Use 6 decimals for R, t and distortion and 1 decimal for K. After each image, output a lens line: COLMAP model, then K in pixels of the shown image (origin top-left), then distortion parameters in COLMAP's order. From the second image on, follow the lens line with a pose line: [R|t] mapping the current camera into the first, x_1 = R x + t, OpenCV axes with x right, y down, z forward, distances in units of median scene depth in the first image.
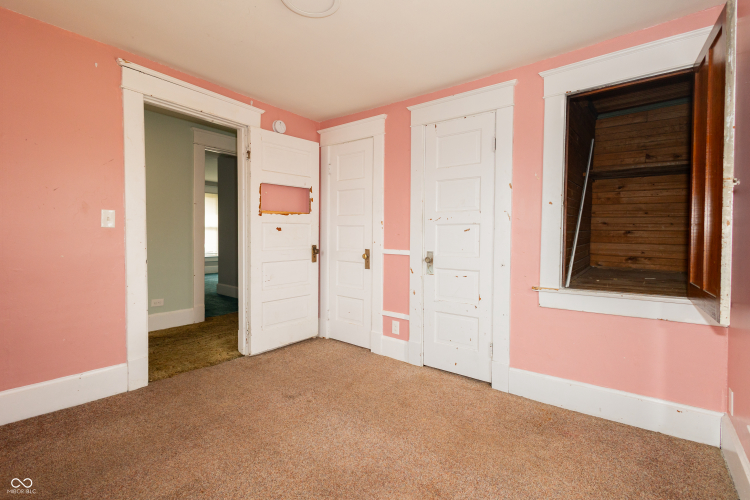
lens RADIAL K [[347.0, 0, 375.3], [0, 347.0, 245.4], [0, 0, 1]] dist [0.011088, 0.000111]
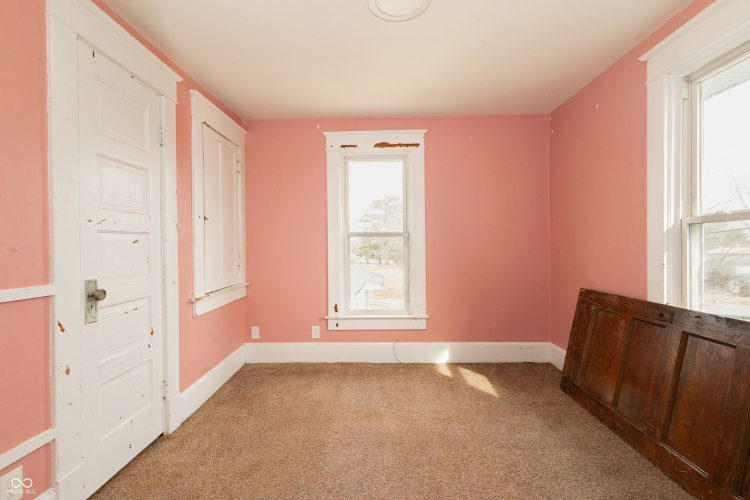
lens RADIAL K [[347.0, 0, 372.9], [0, 347.0, 251.3], [0, 0, 1]] dist [0.011088, 0.000111]
pose [[-0.607183, -0.022212, 0.794251, -0.559123], [0.011227, 0.999270, 0.036528, -0.044028], [-0.794483, 0.031096, -0.606490, 1.017359]]
